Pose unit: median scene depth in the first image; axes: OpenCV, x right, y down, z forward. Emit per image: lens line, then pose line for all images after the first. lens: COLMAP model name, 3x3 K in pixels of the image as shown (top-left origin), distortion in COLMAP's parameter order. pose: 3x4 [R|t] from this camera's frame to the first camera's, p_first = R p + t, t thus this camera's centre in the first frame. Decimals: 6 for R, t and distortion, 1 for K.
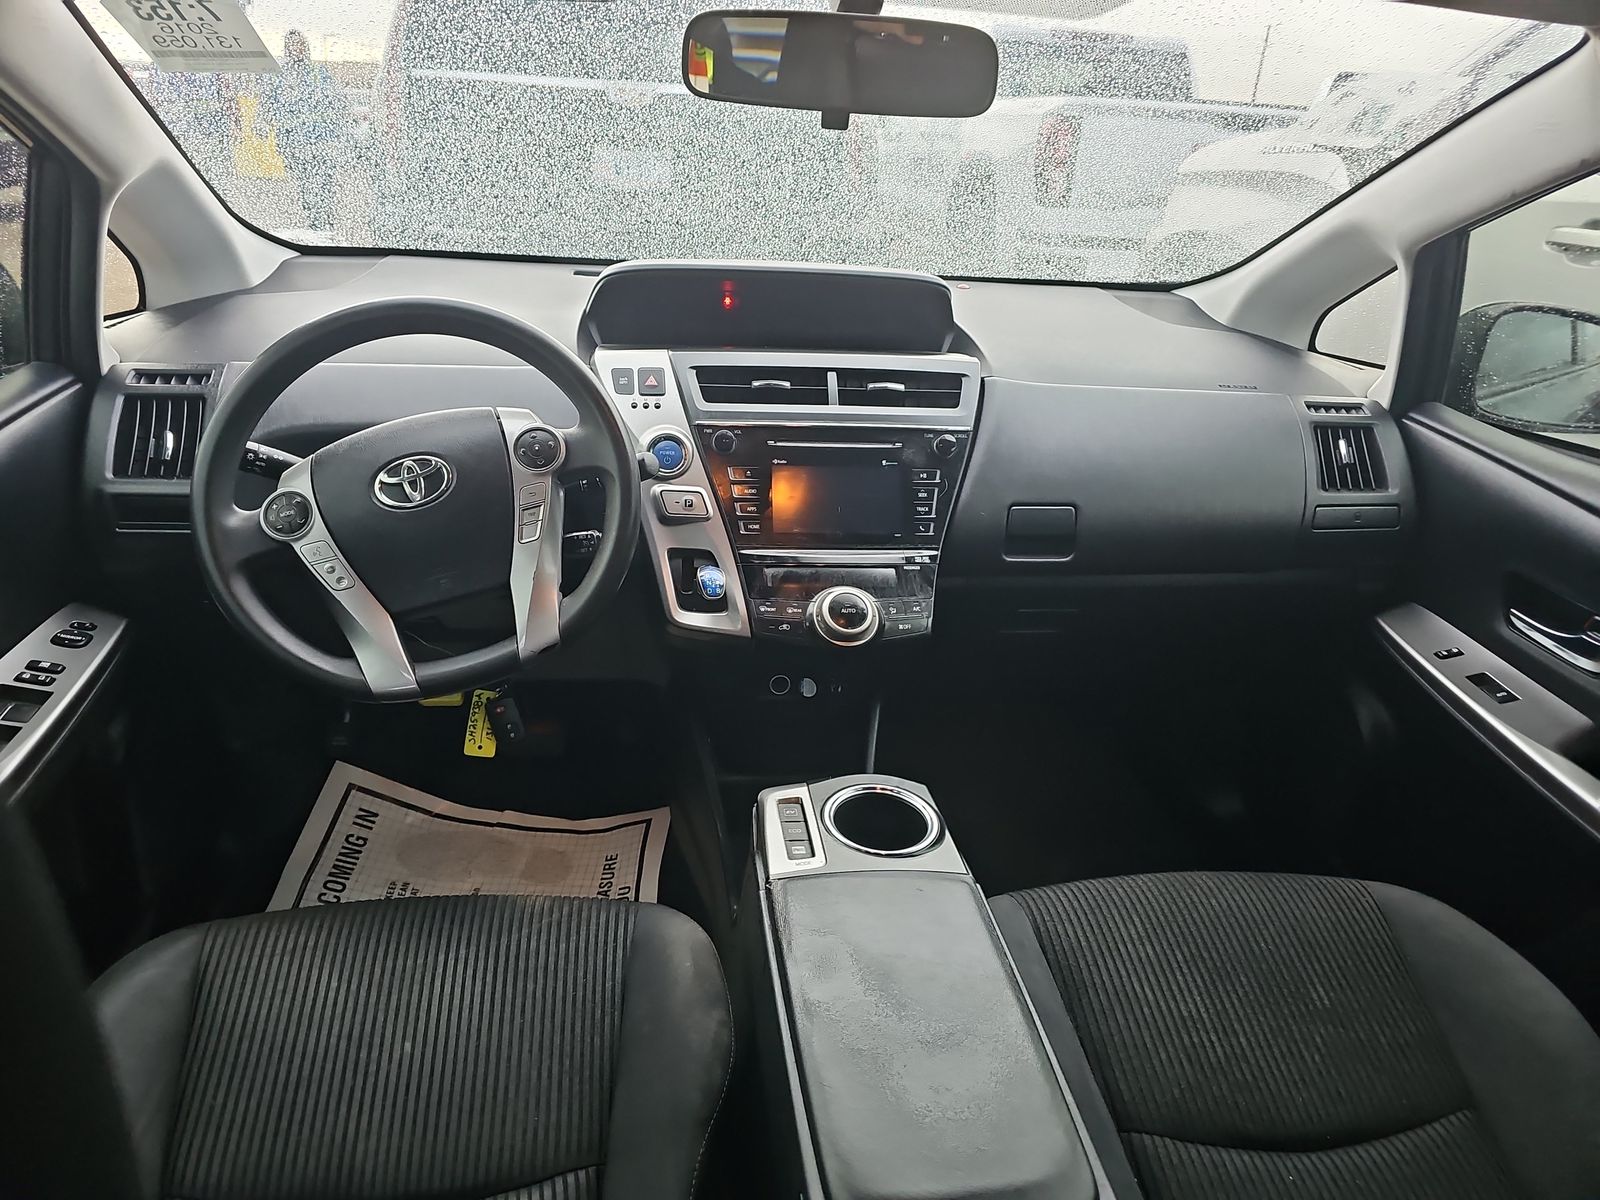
lens RADIAL K [[1087.8, 0, 800.0], [0, 1087.8, 600.0], [0, 0, 1]] dist [0.075489, -0.047801]
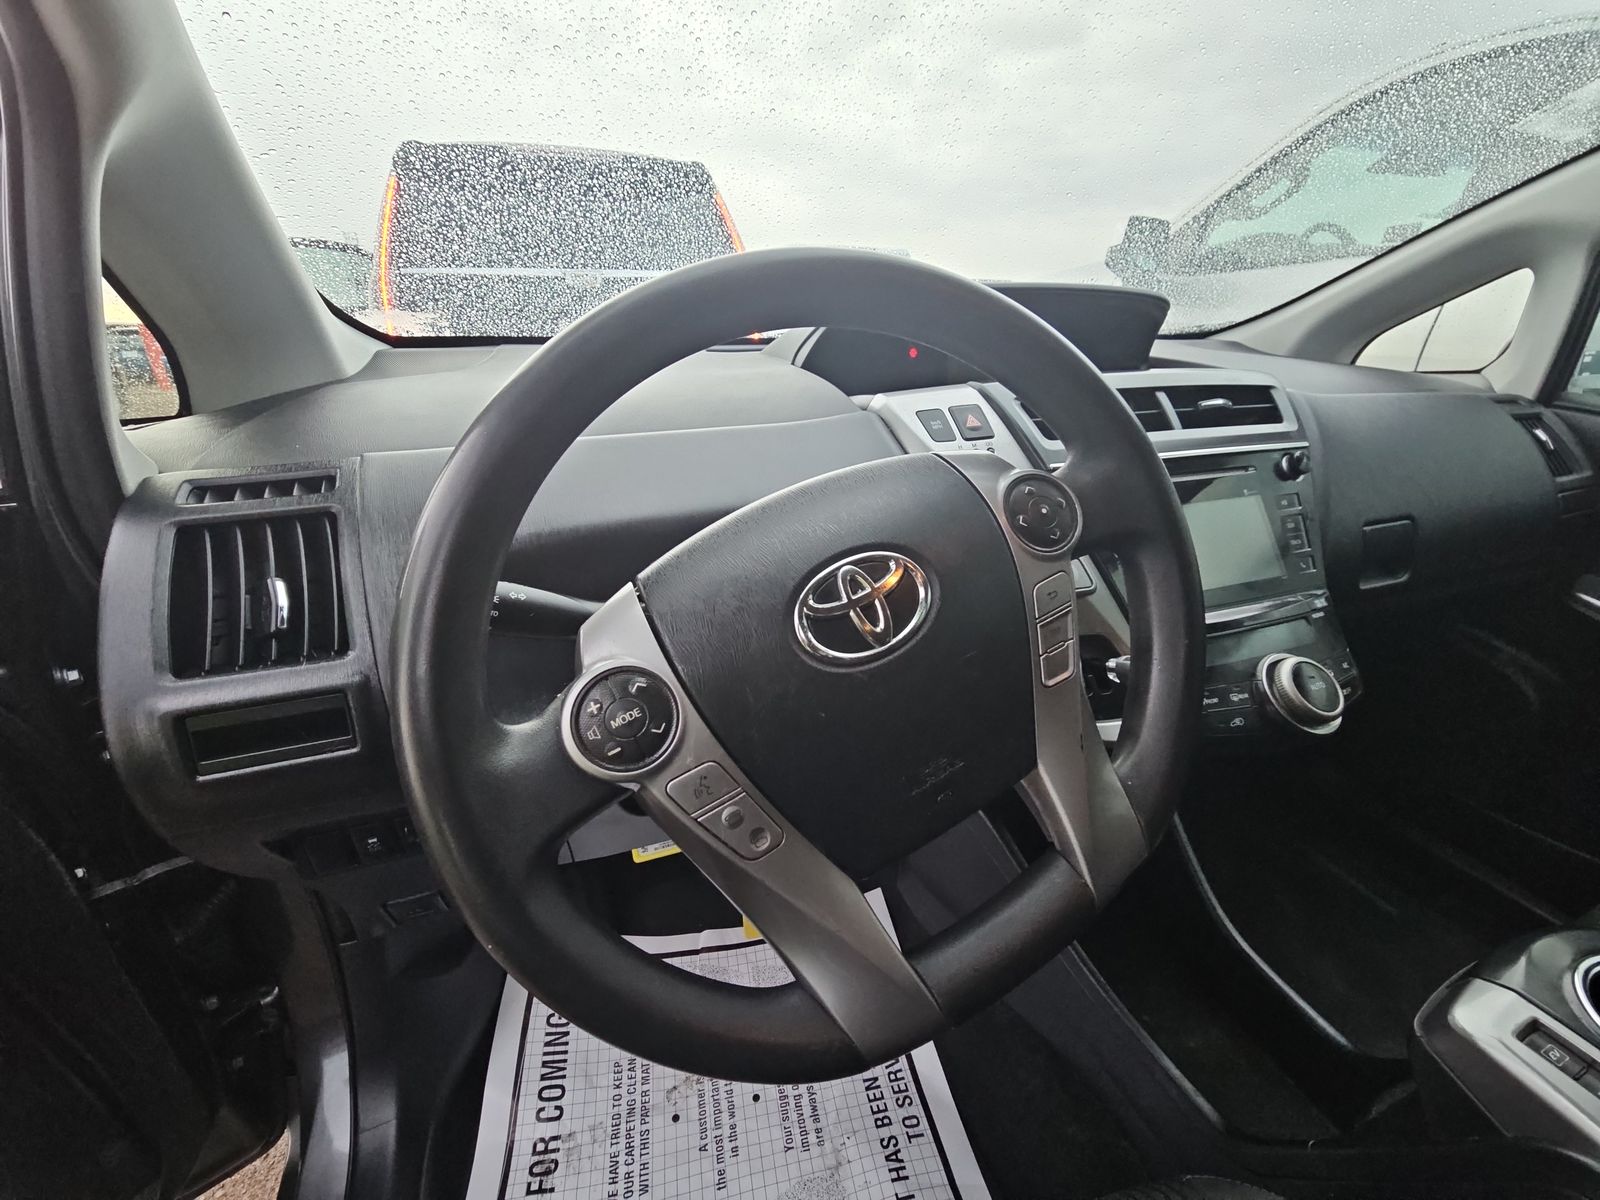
lens RADIAL K [[648.7, 0, 795.7], [0, 648.7, 608.3], [0, 0, 1]] dist [0.009069, -0.000065]
pose [[0.967596, -0.149367, 0.203588, -0.364819], [0.152736, 0.988267, -0.000845, -0.091903], [-0.201073, 0.031913, 0.979056, 0.593760]]
